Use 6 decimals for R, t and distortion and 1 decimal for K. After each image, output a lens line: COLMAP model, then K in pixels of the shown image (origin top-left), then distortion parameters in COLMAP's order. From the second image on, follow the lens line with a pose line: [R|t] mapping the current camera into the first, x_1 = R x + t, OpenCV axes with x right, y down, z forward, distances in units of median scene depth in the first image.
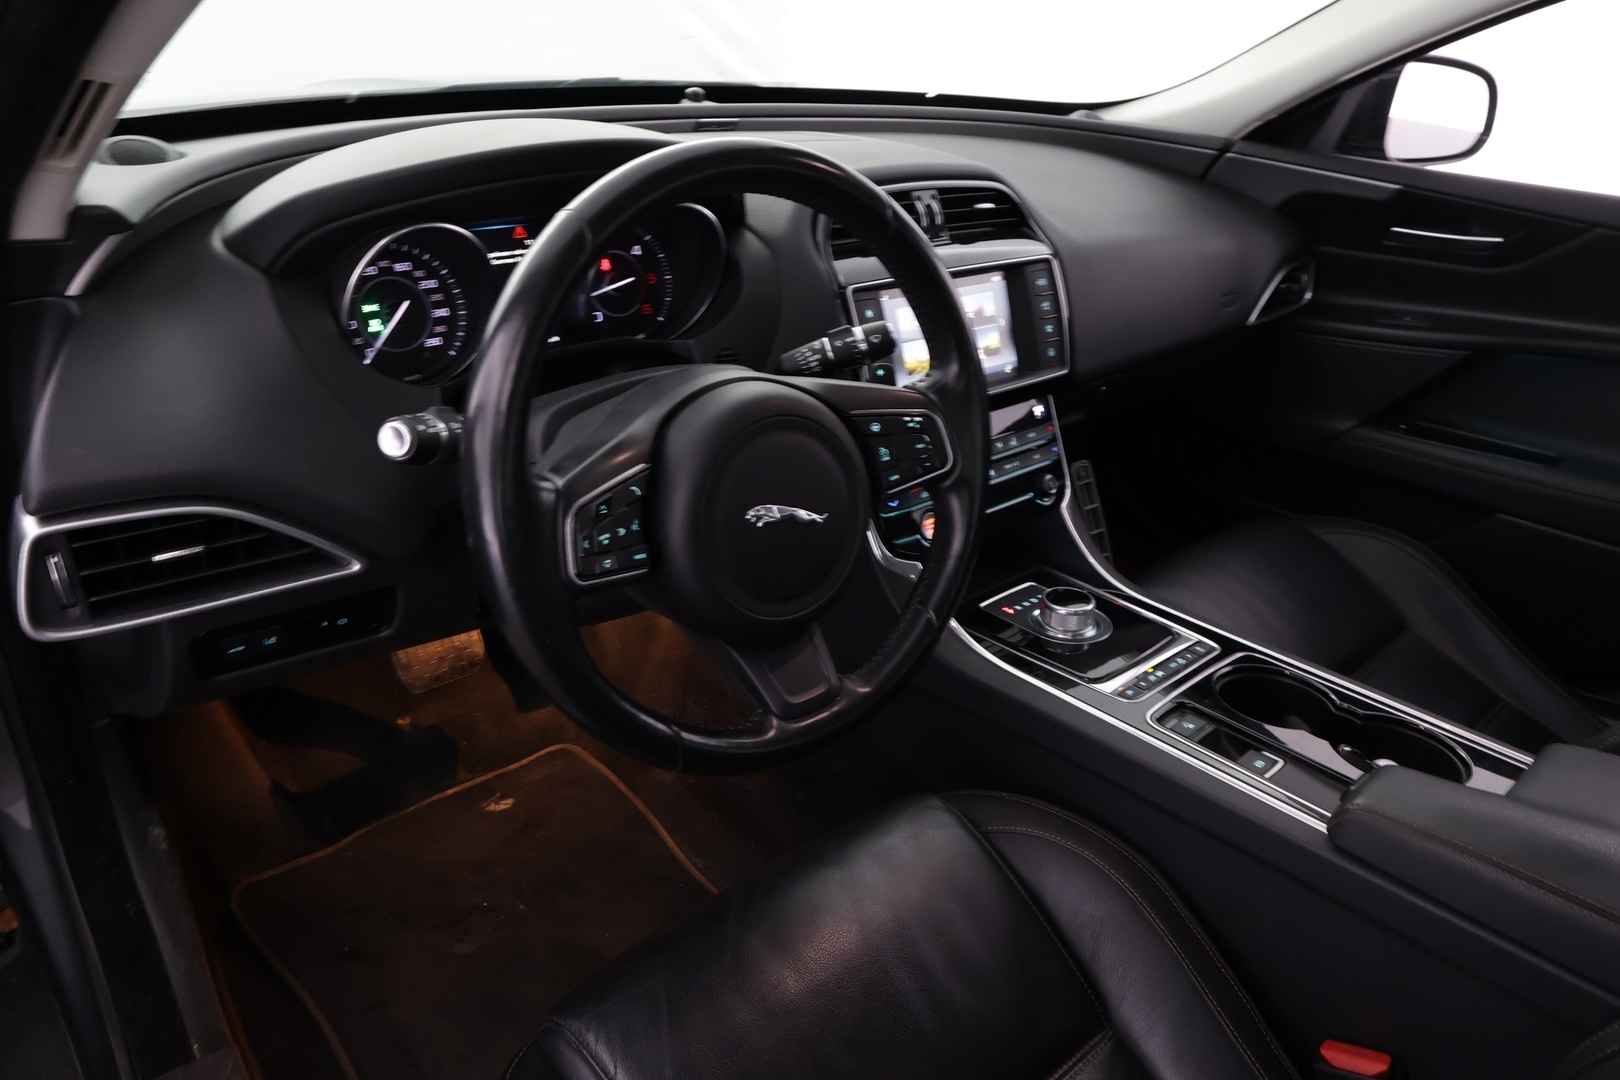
lens RADIAL K [[1032.4, 0, 798.1], [0, 1032.4, 532.5], [0, 0, 1]] dist [-0.023821, 0.007775]
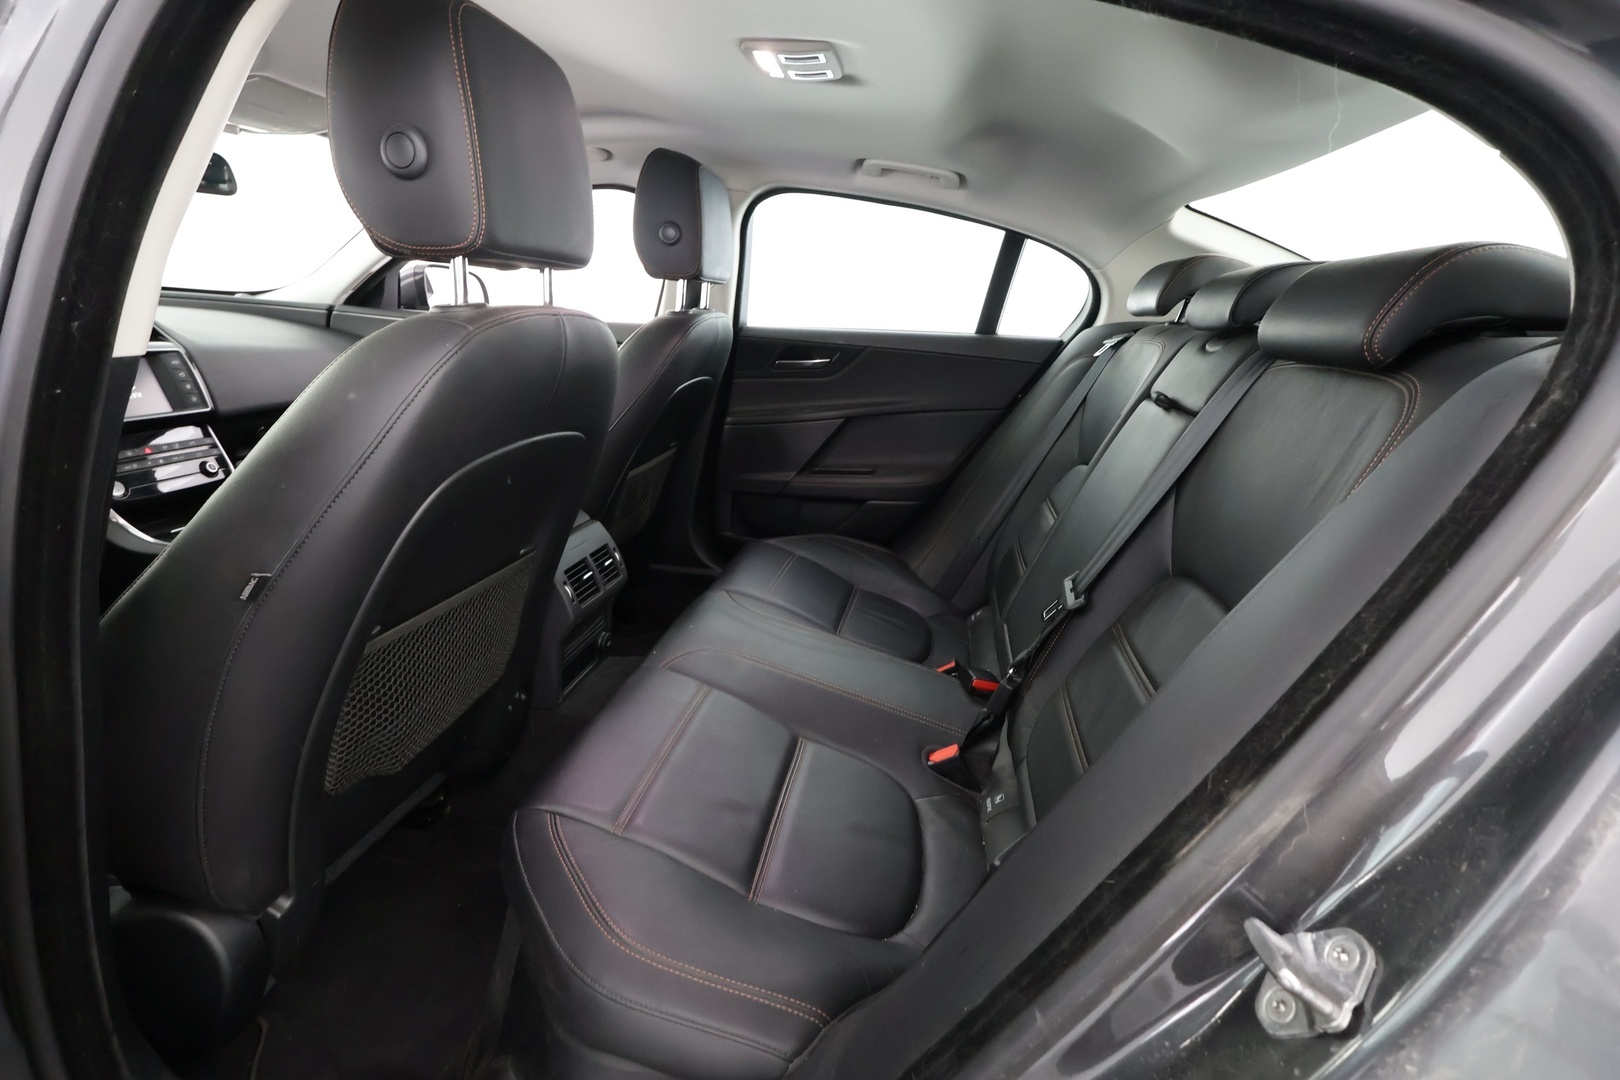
lens RADIAL K [[732.5, 0, 813.6], [0, 732.5, 541.9], [0, 0, 1]] dist [-0.000836, -0.000186]
pose [[0.758713, -0.214952, 0.614939, 0.229225], [0.295550, 0.954828, -0.030891, 0.450680], [-0.580521, 0.205182, 0.787970, -0.650942]]
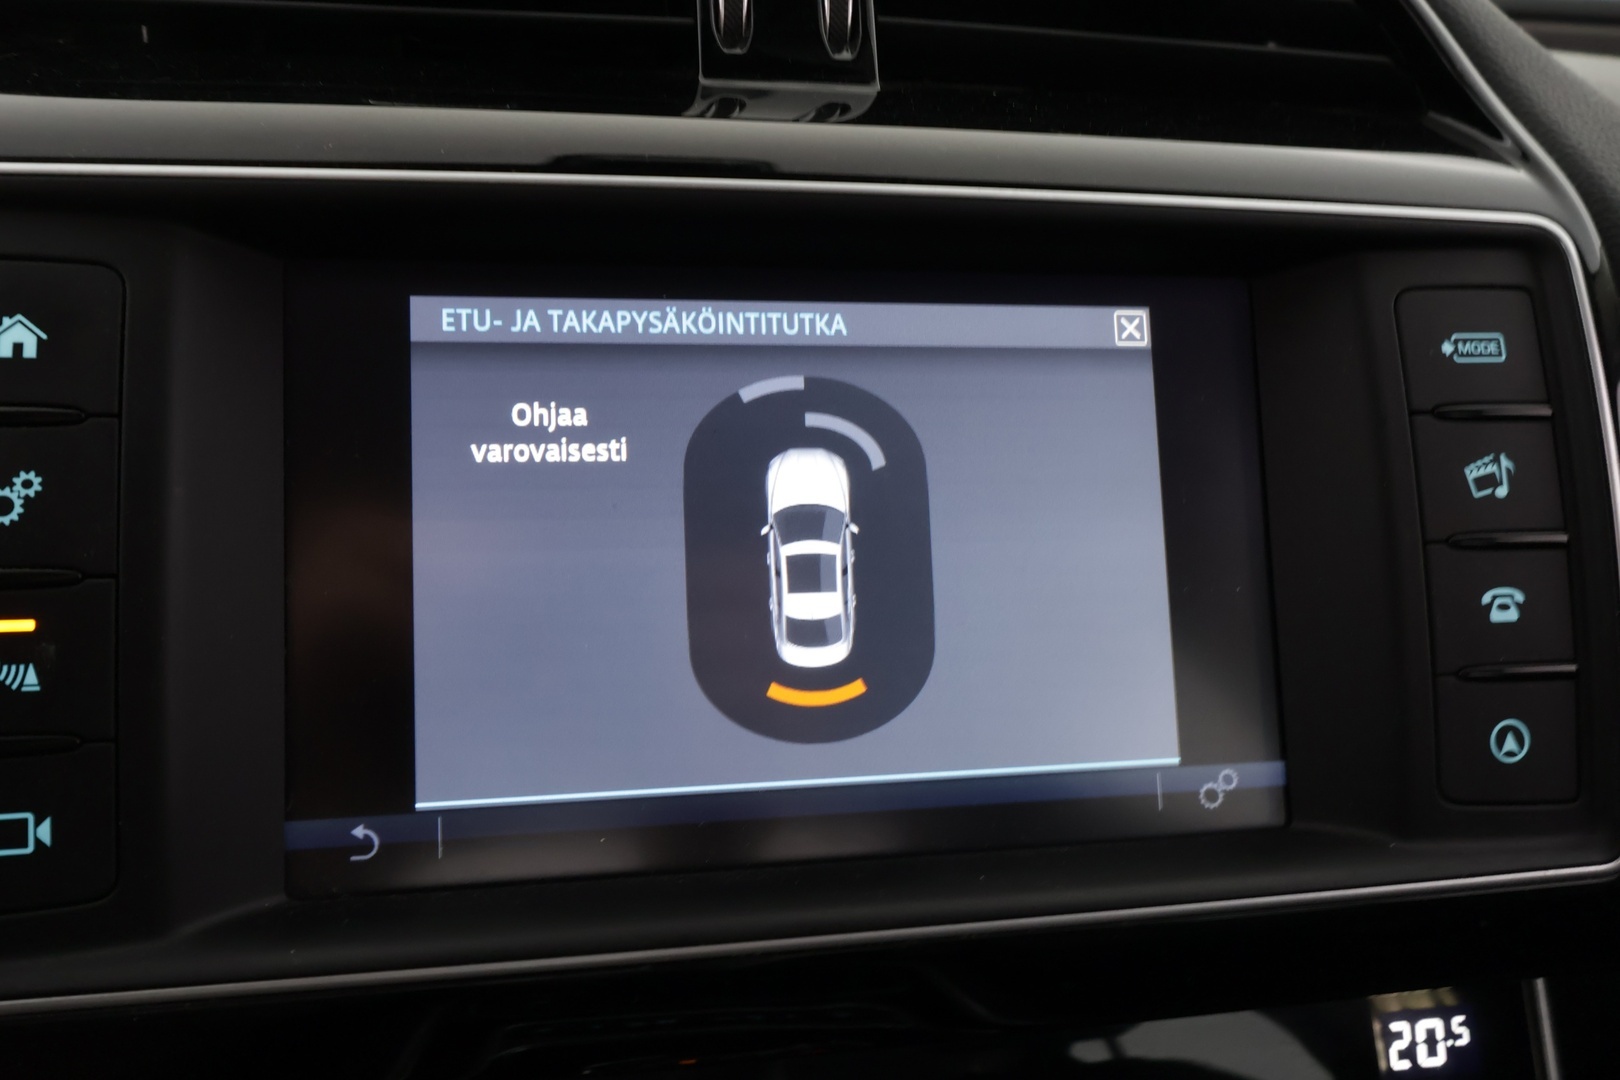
lens RADIAL K [[1269.4, 0, 808.7], [0, 1269.4, 537.8], [0, 0, 1]] dist [0.000196, 0.002119]
pose [[0.875366, 0.098624, -0.473294, 0.243602], [-0.205823, 0.961846, -0.180245, -0.147449], [0.437459, 0.255195, 0.862267, 0.767577]]
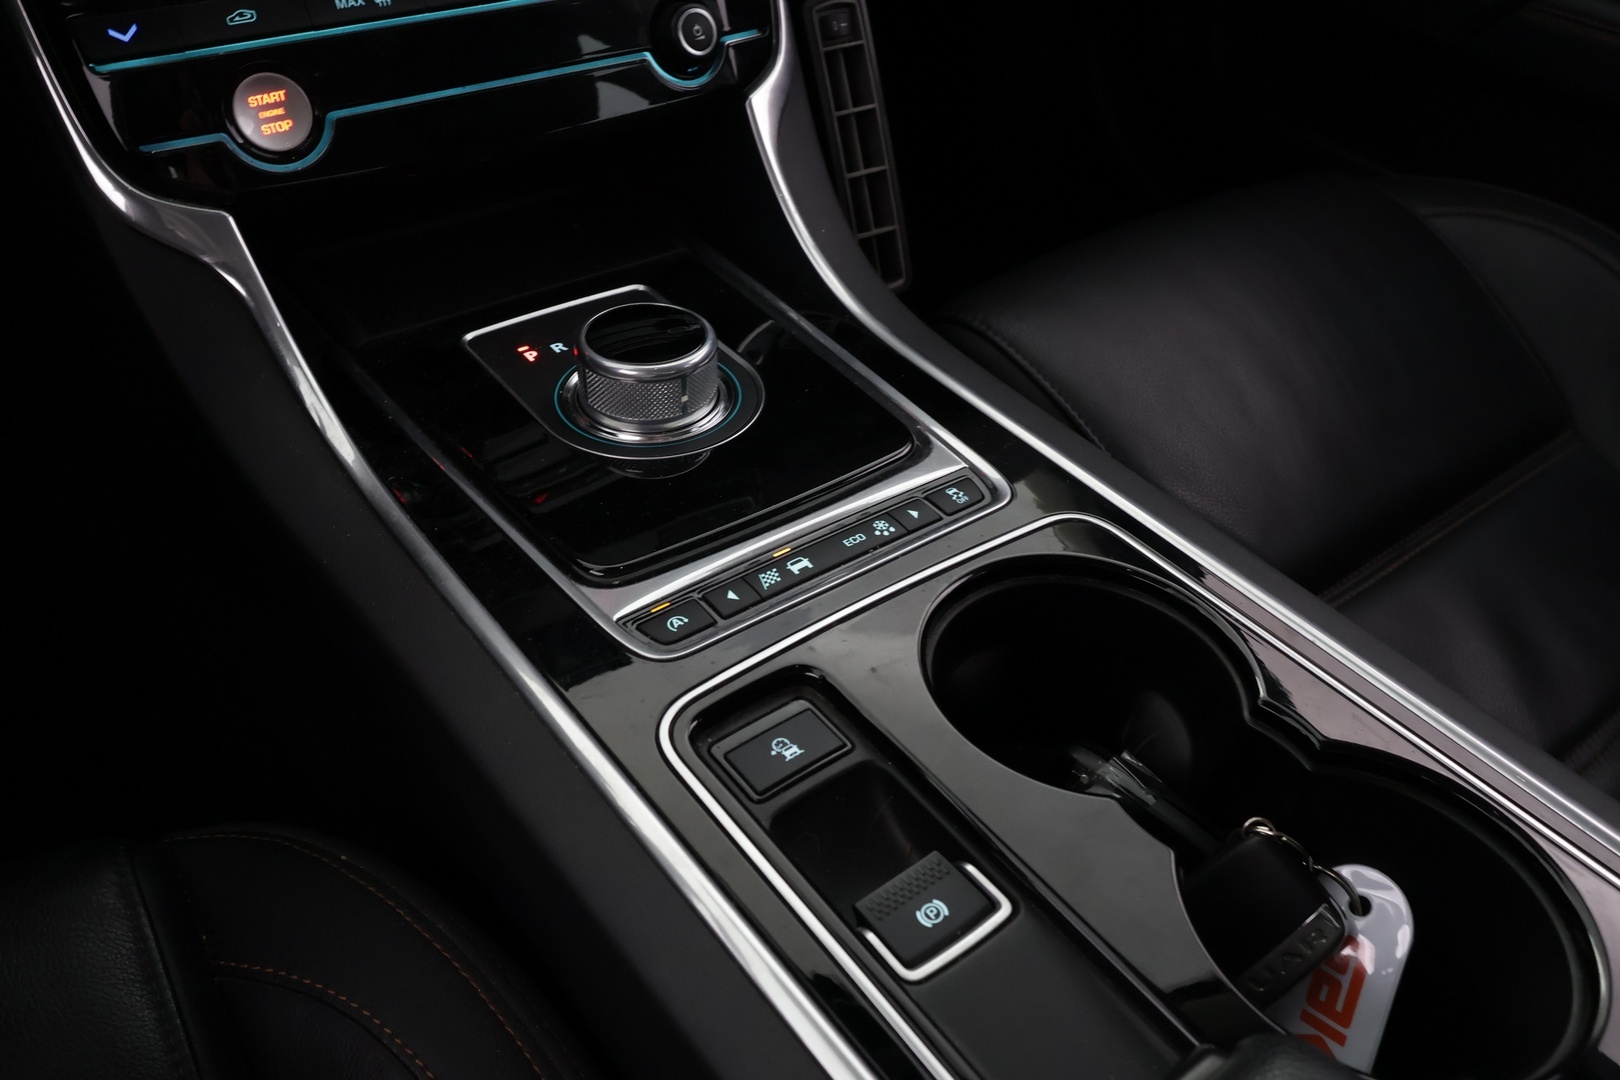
lens RADIAL K [[1269.4, 0, 814.4], [0, 1269.4, 537.9], [0, 0, 1]] dist [0.000196, 0.002119]
pose [[0.997803, 0.064101, -0.016728, 0.312891], [-0.057530, 0.963628, 0.260982, 0.010020], [0.032849, -0.259447, 0.965199, 0.493572]]
